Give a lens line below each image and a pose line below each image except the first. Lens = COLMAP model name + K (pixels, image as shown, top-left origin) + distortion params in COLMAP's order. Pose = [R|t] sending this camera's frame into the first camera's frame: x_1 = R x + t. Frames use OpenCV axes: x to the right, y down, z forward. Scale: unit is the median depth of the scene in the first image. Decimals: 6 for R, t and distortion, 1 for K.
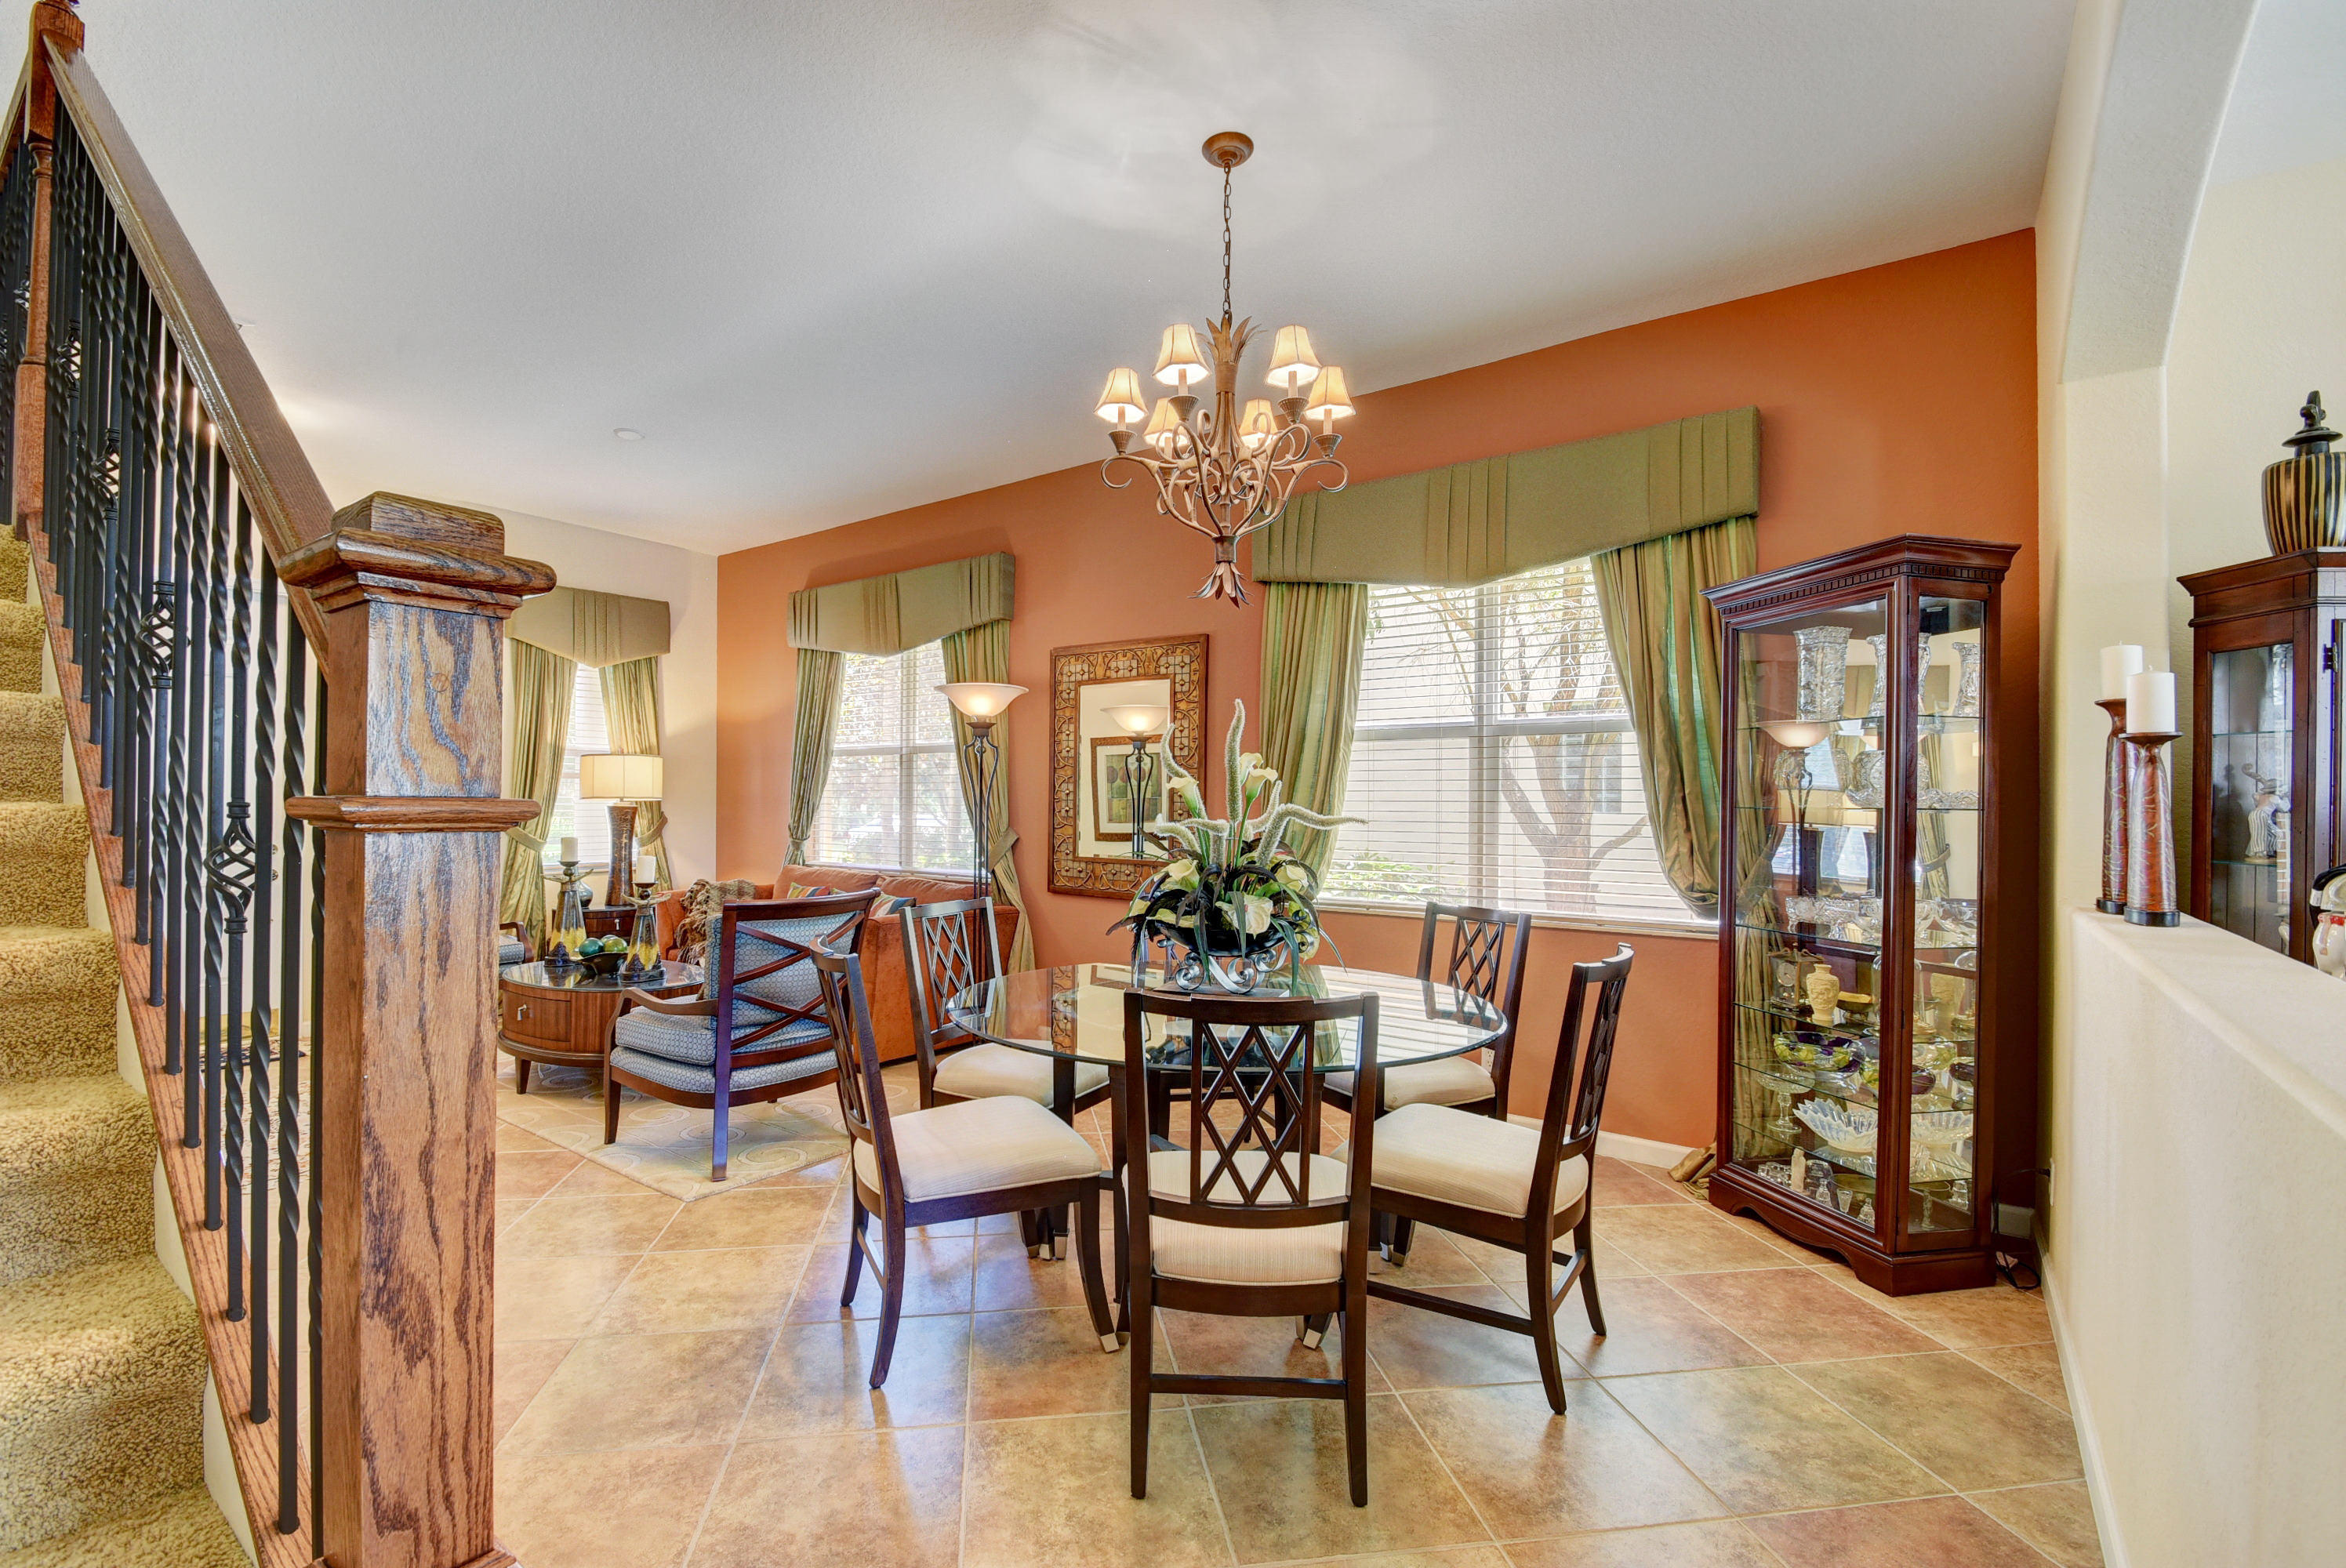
lens RADIAL K [[1074.1, 0, 1141.1], [0, 1074.1, 797.6], [0, 0, 1]] dist [0.019595, 0.000108]
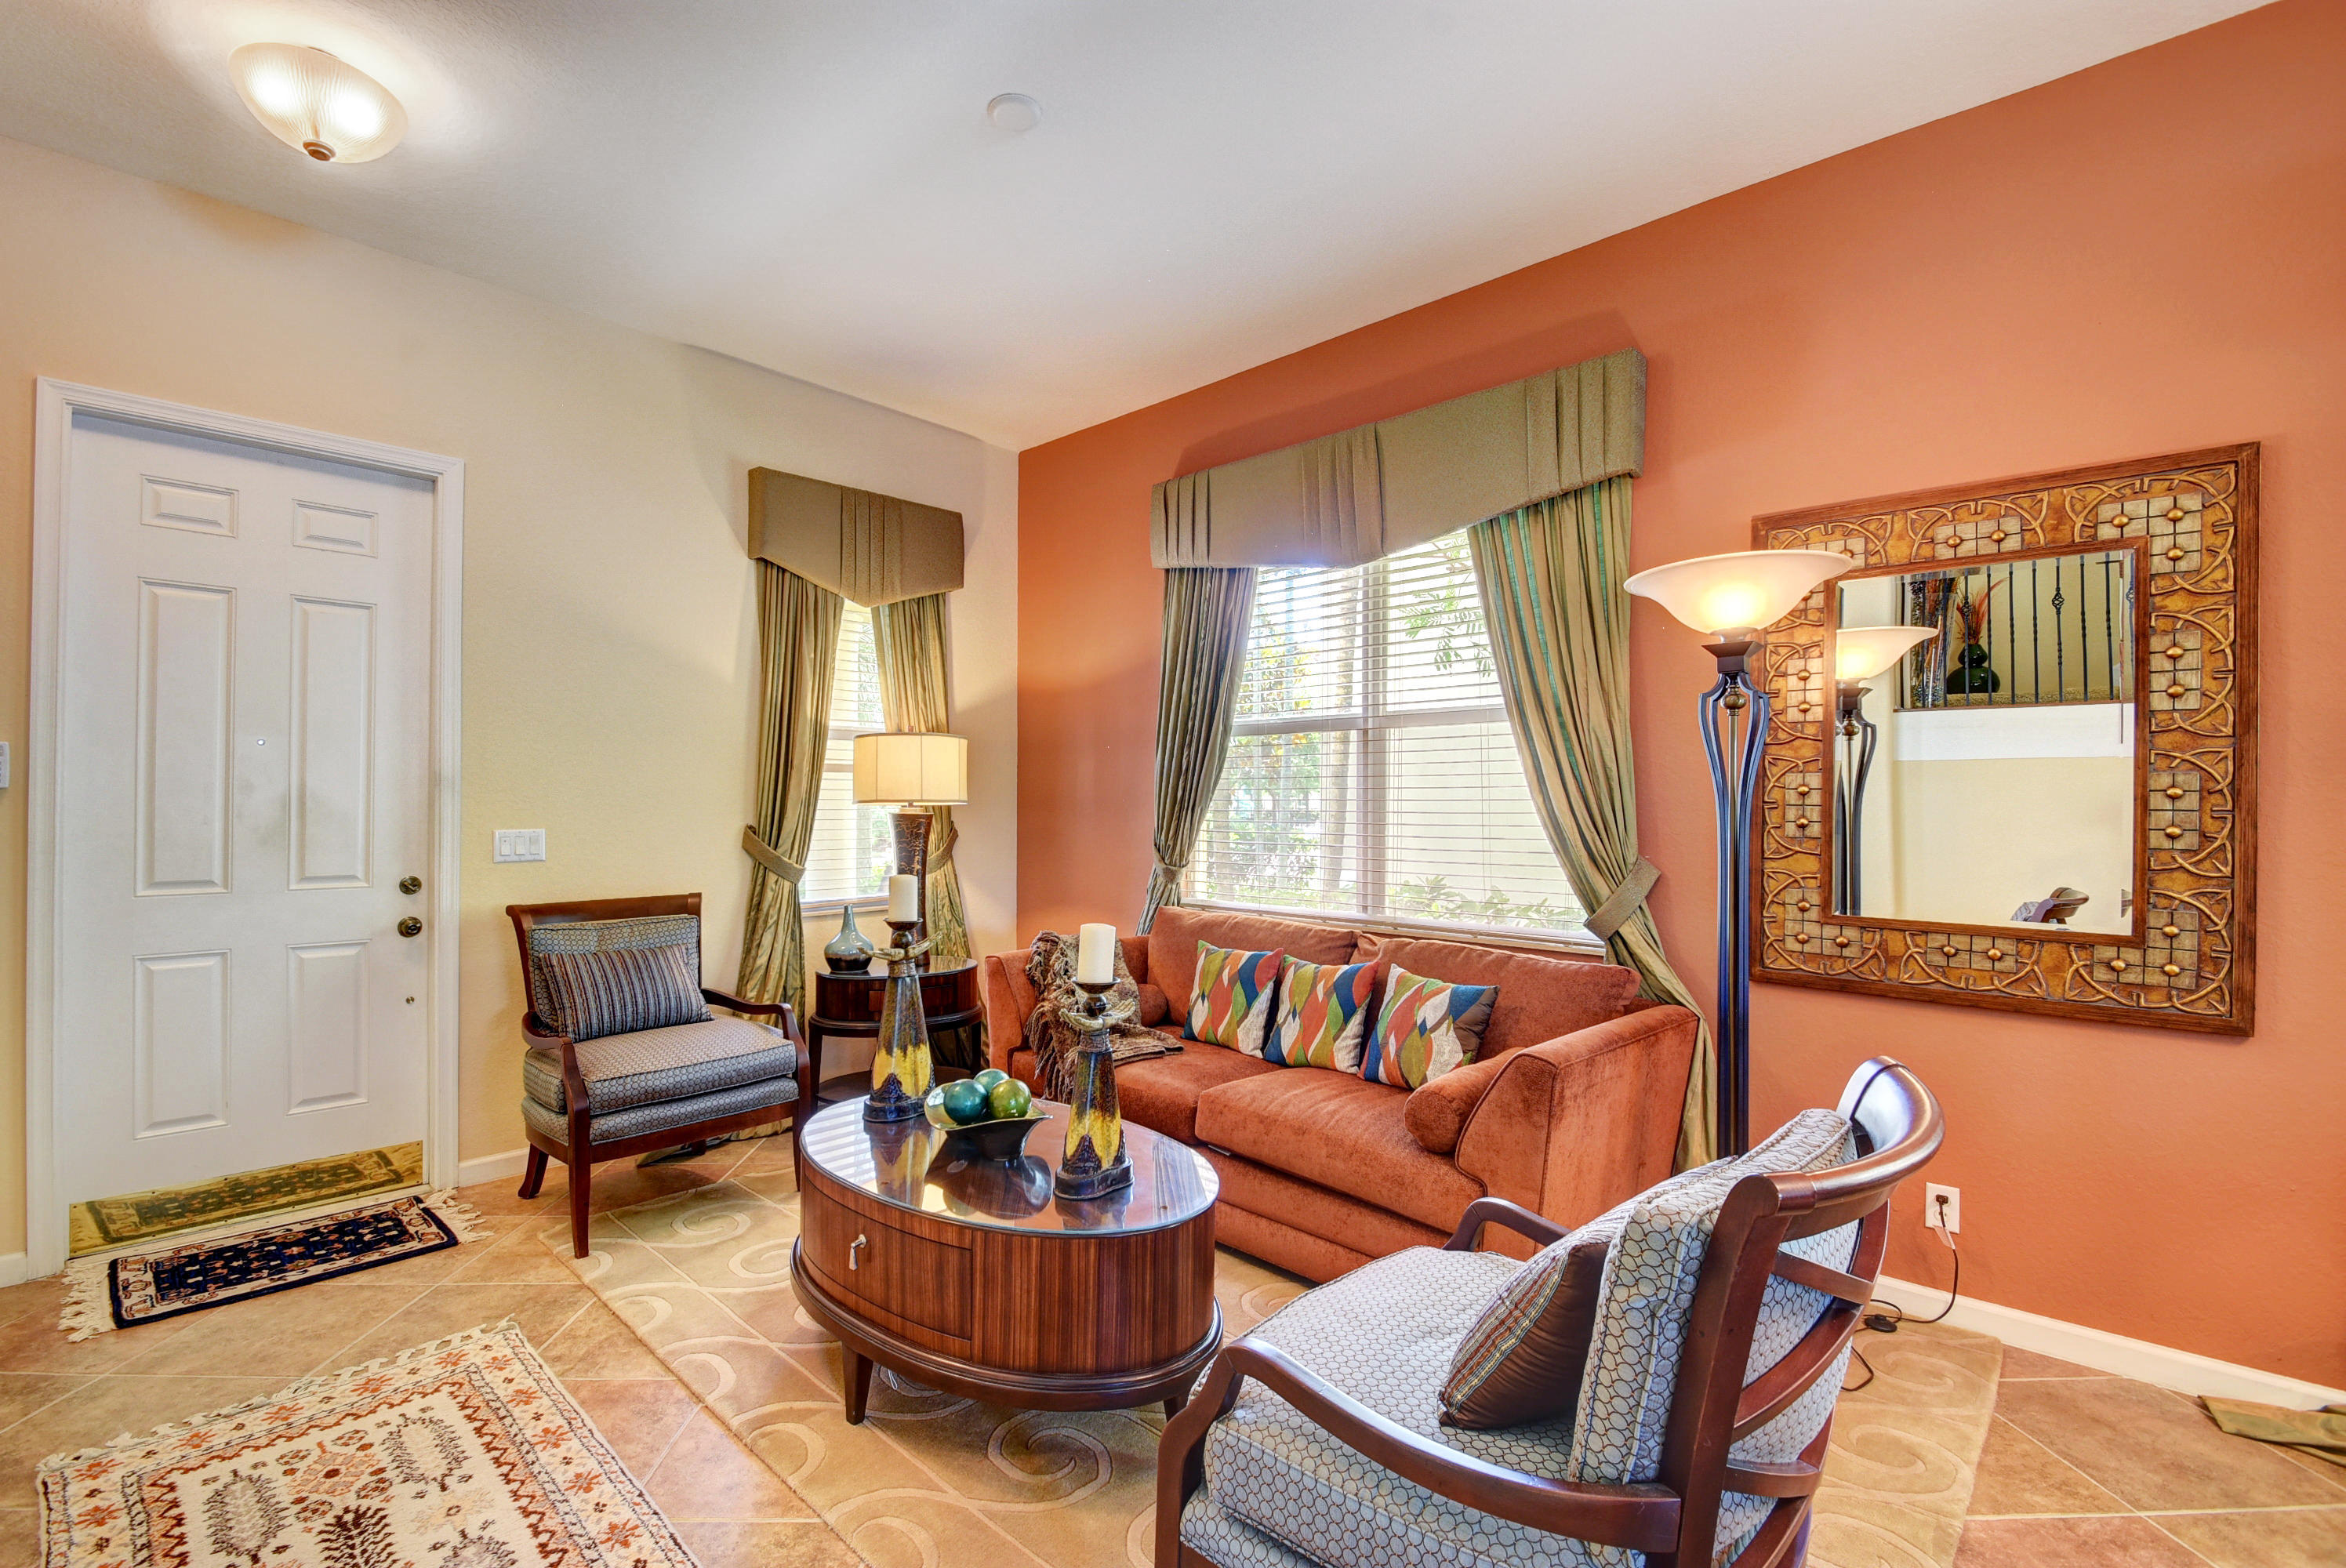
lens RADIAL K [[1057.5, 0, 1137.2], [0, 1057.5, 798.4], [0, 0, 1]] dist [0.001802, -0.007149]
pose [[0.993407, -0.000901, -0.114641, -0.529652], [0.000851, 1.000000, -0.000478, -0.001616], [0.114641, 0.000377, 0.993407, 0.737295]]
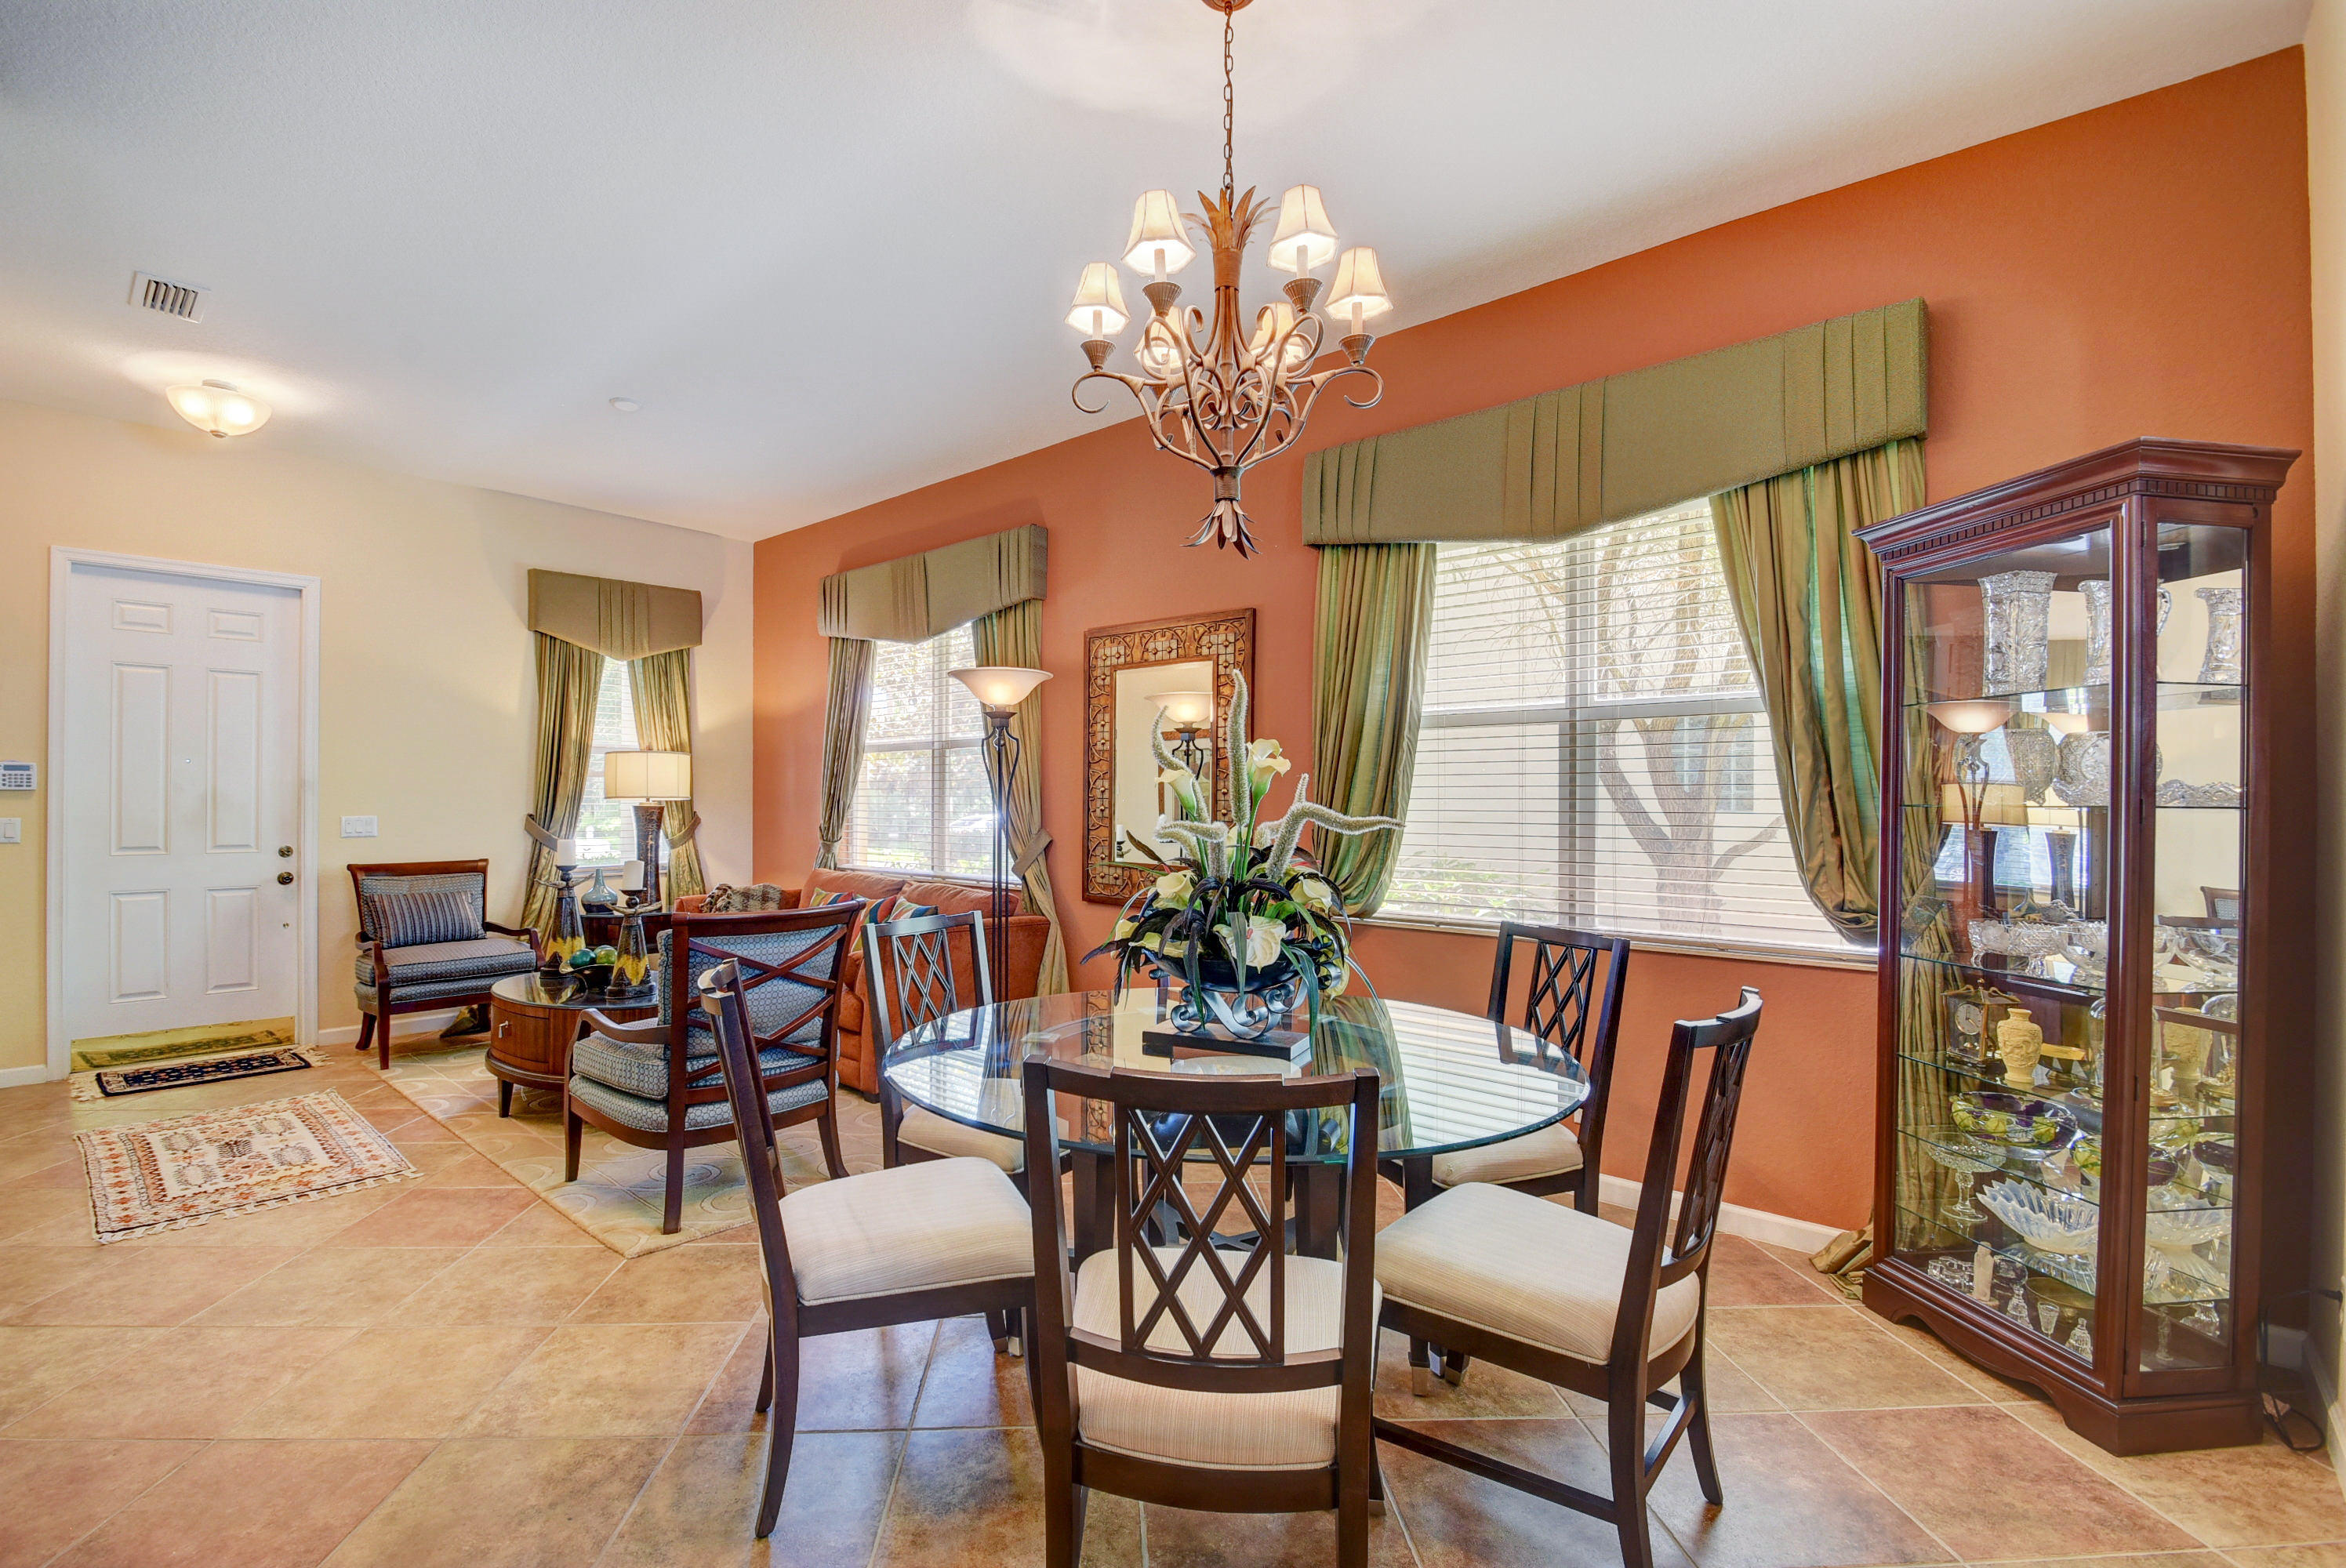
lens RADIAL K [[1093.0, 0, 1137.8], [0, 1093.0, 799.1], [0, 0, 1]] dist [0.020594, -0.017472]
pose [[0.995585, -0.002333, -0.093838, 0.075092], [0.002563, 0.999994, 0.002332, 0.001235], [0.093832, -0.002562, 0.995585, 0.155582]]
